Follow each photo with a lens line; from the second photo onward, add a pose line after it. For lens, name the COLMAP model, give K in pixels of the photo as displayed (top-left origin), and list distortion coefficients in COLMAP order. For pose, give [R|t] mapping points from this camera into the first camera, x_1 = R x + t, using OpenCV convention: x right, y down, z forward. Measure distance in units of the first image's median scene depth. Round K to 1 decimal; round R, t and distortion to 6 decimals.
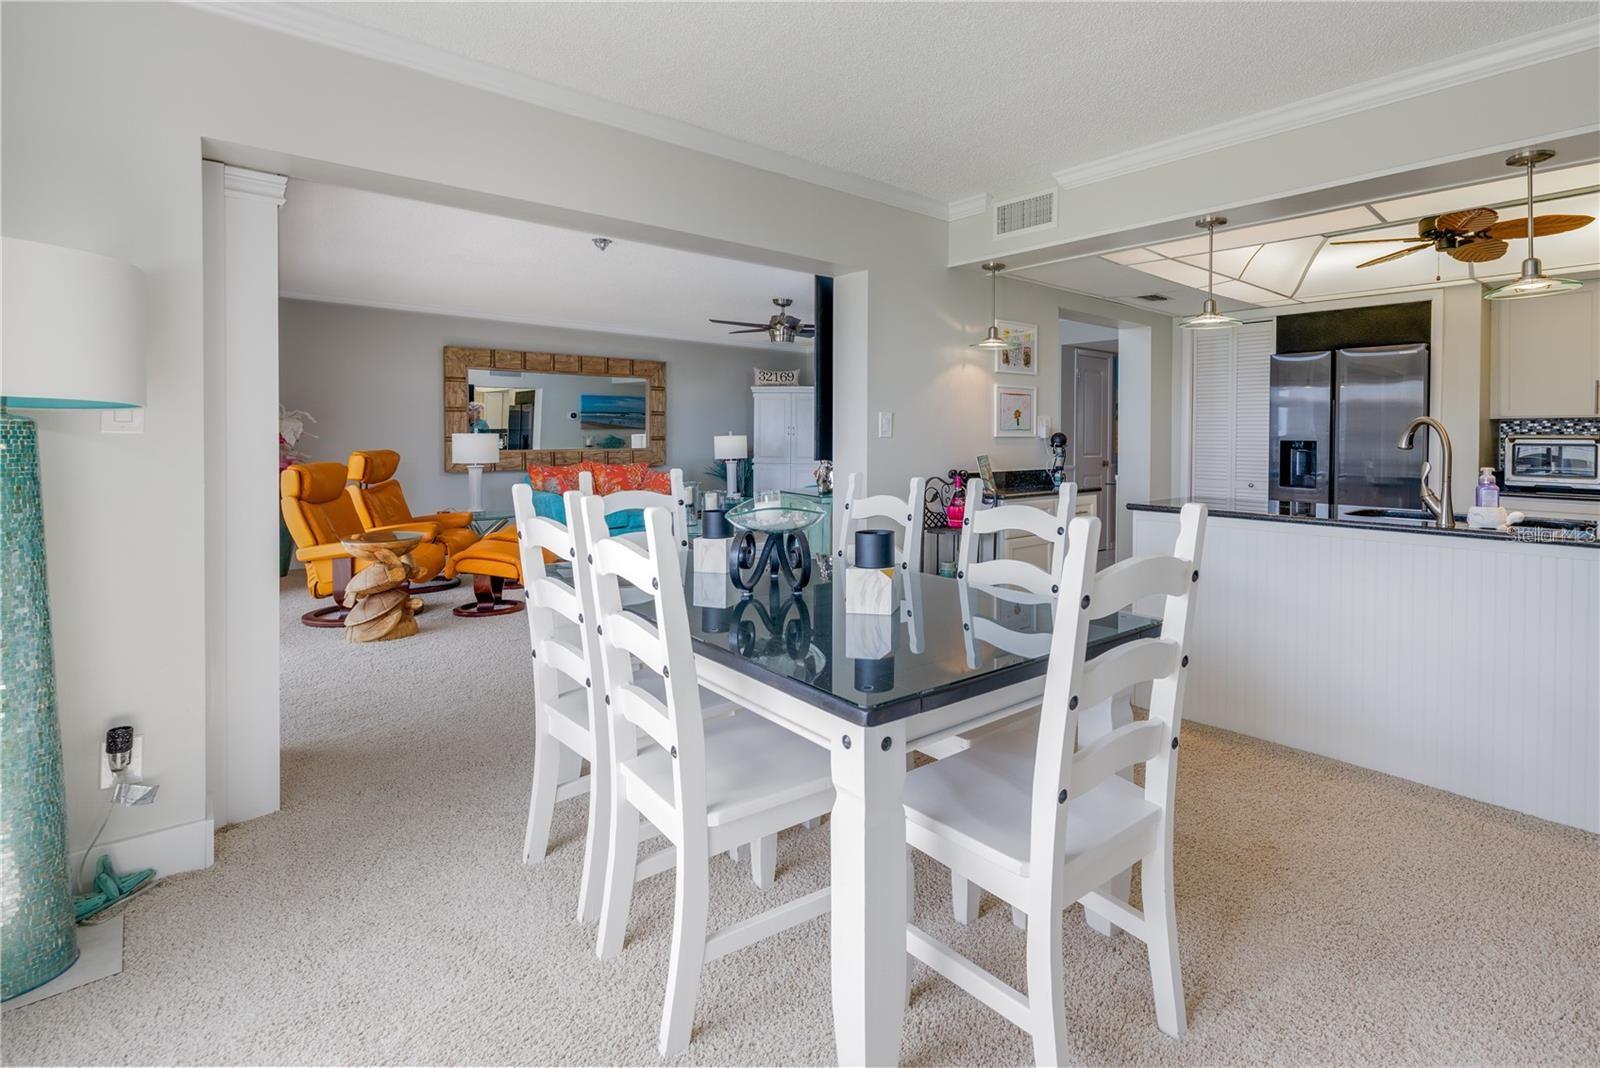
lens RADIAL K [[765.7, 0, 912.5], [0, 765.7, 439.9], [0, 0, 1]] dist [-0.000327, -0.000169]
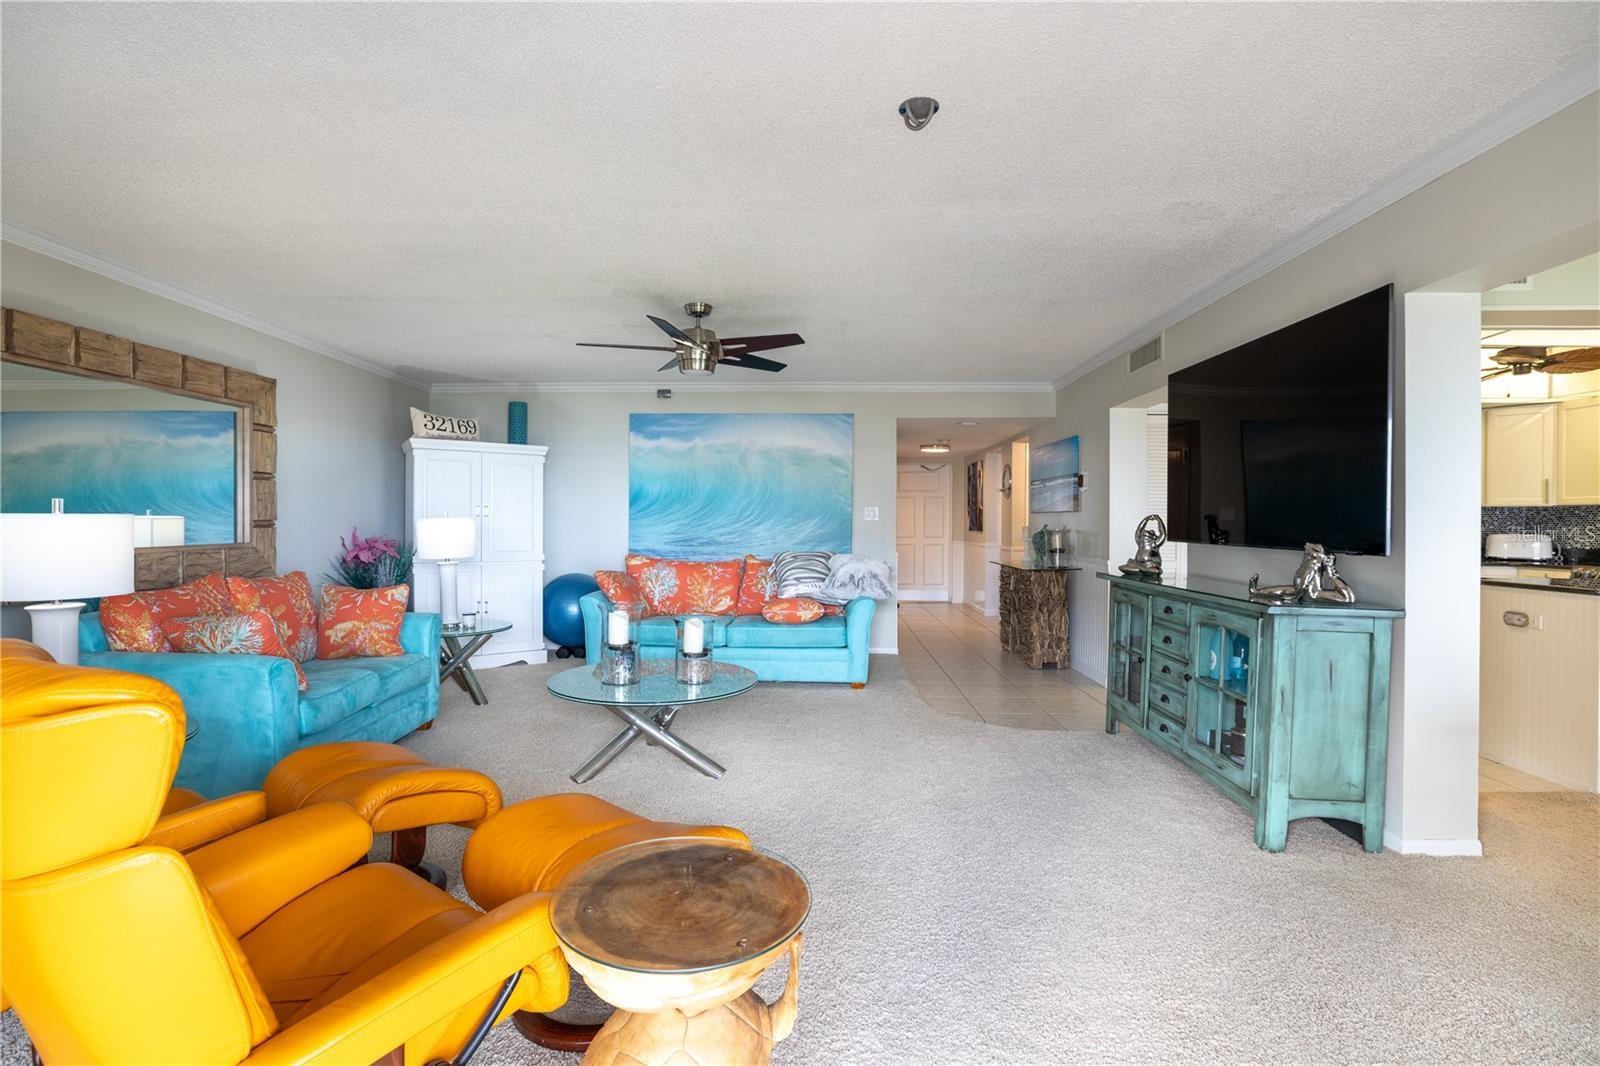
lens RADIAL K [[734.6, 0, 796.4], [0, 734.6, 520.3], [0, 0, 1]] dist [-0.016253, 0.000513]
pose [[0.719680, -0.001611, 0.694304, -0.502638], [0.003043, 0.999995, -0.000833, -0.003423], [-0.694300, 0.002712, 0.719681, 0.470909]]
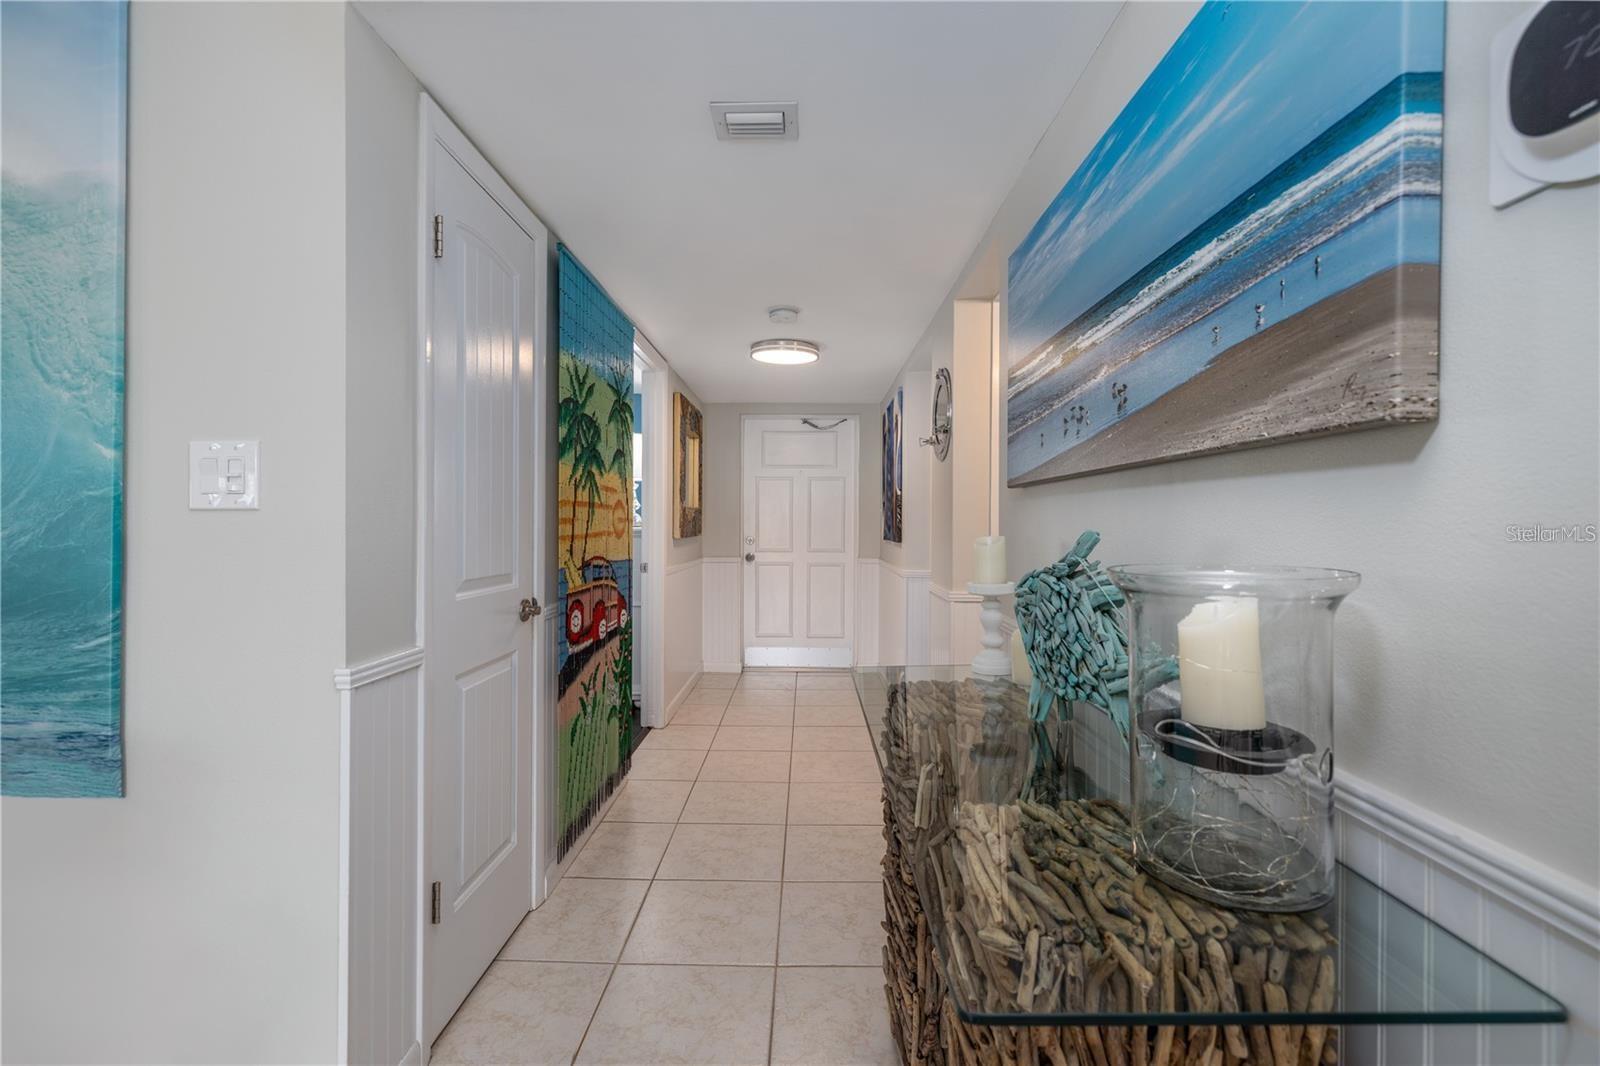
lens RADIAL K [[678.6, 0, 794.1], [0, 678.6, 526.0], [0, 0, 1]] dist [-0.000458, 0.000038]
pose [[0.707662, -0.004095, 0.706540, 0.160614], [0.001126, 0.999988, 0.004668, -0.000372], [-0.706551, -0.002508, 0.707658, 0.831780]]
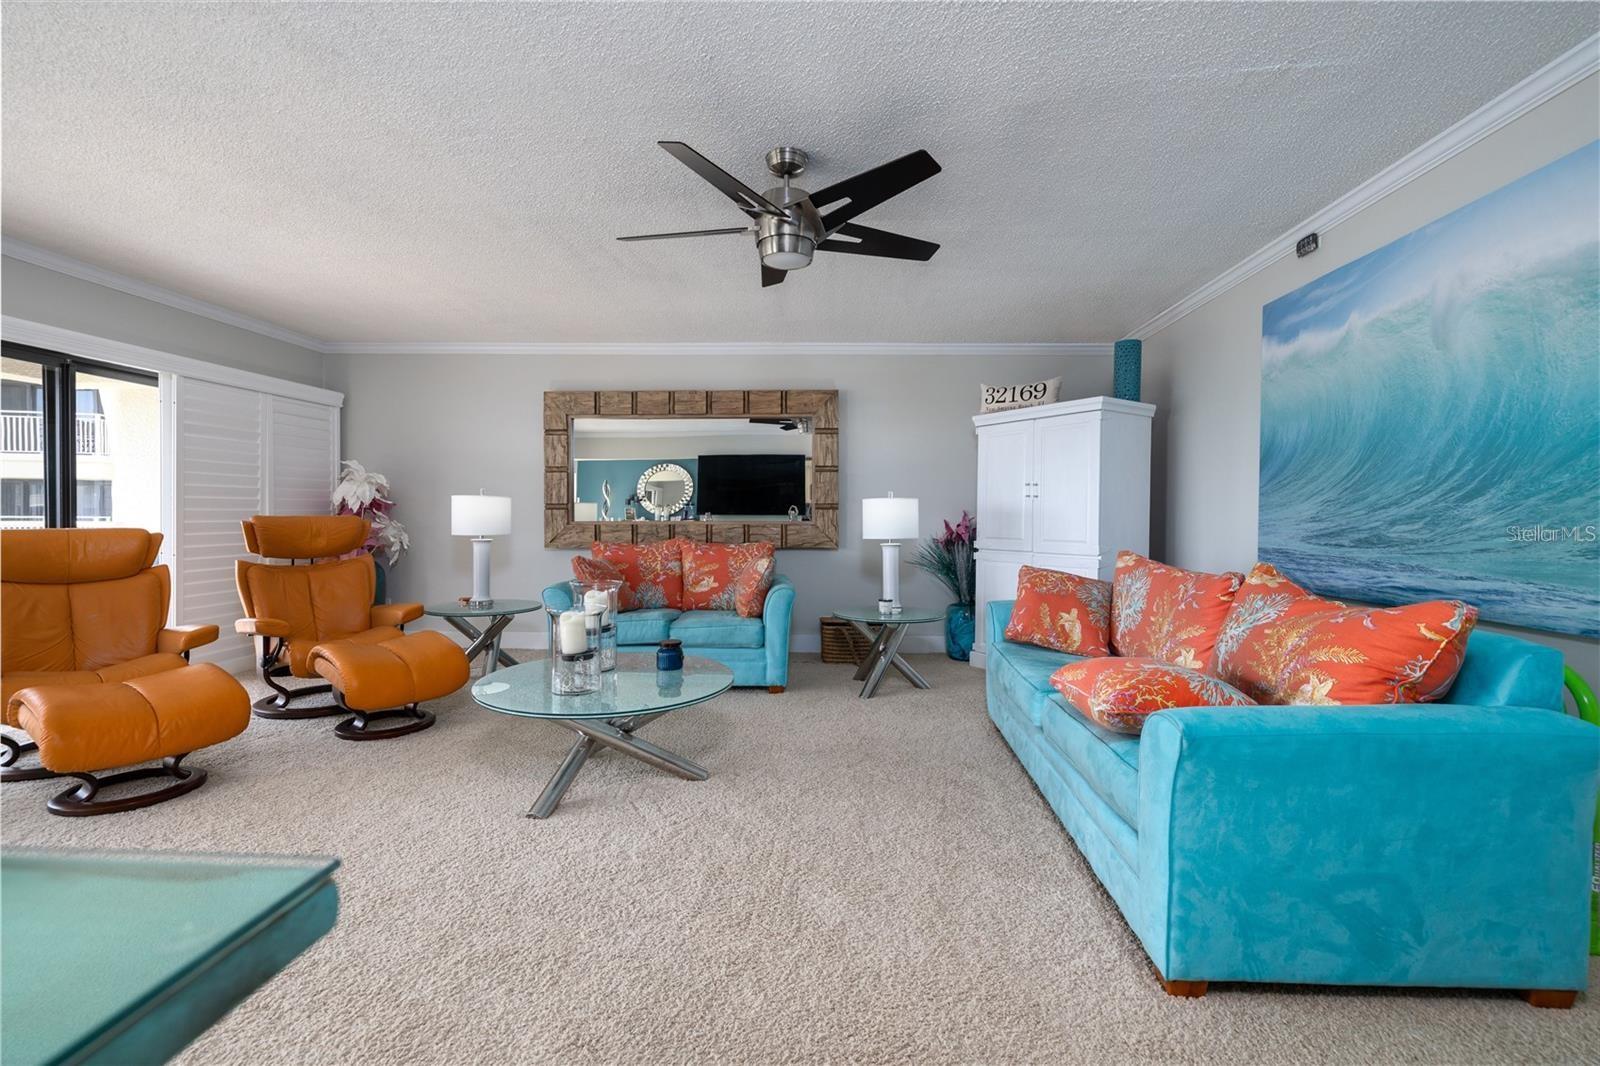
lens RADIAL K [[678.6, 0, 794.1], [0, 678.6, 526.0], [0, 0, 1]] dist [-0.000458, 0.000038]
pose [[0.669055, 0.007070, -0.743179, 0.103838], [-0.005569, 0.999974, 0.004500, 0.014912], [0.743192, 0.001128, 0.669077, 0.709629]]
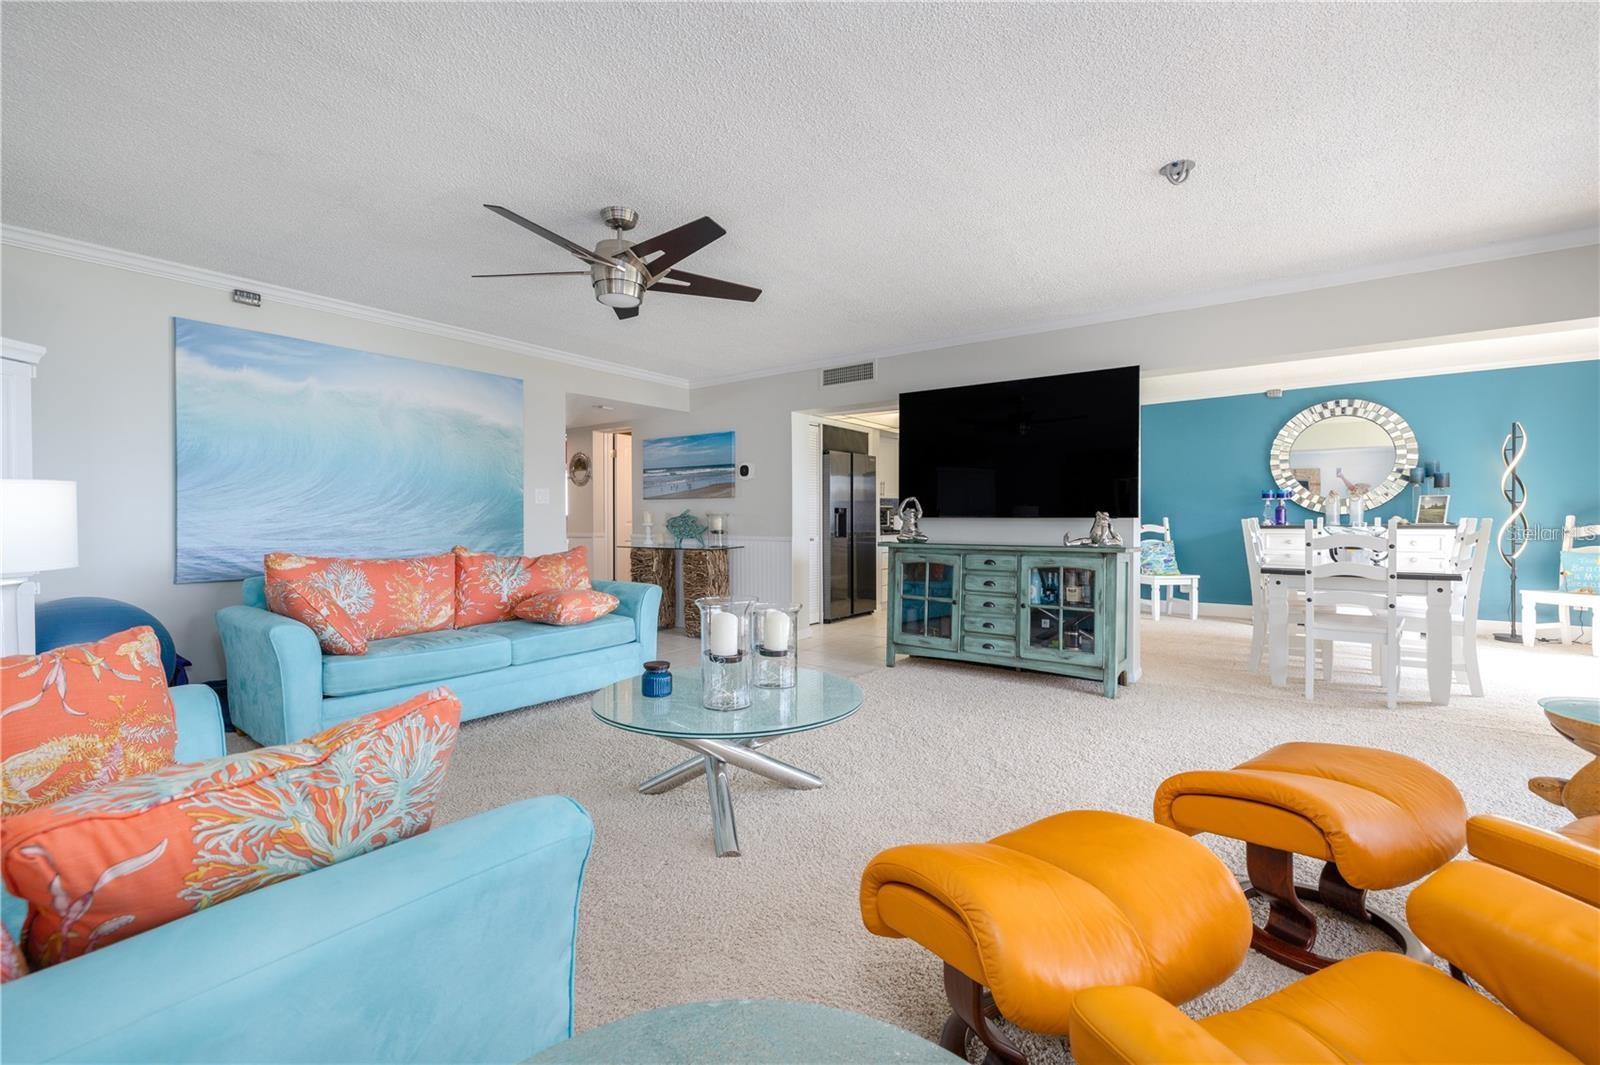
lens RADIAL K [[678.6, 0, 794.1], [0, 678.6, 525.5], [0, 0, 1]] dist [-0.000458, 0.000038]
pose [[-0.172525, -0.014797, 0.984894, -0.579947], [0.006630, 0.999847, 0.016183, 0.009018], [-0.984983, 0.009321, -0.172400, 0.906945]]
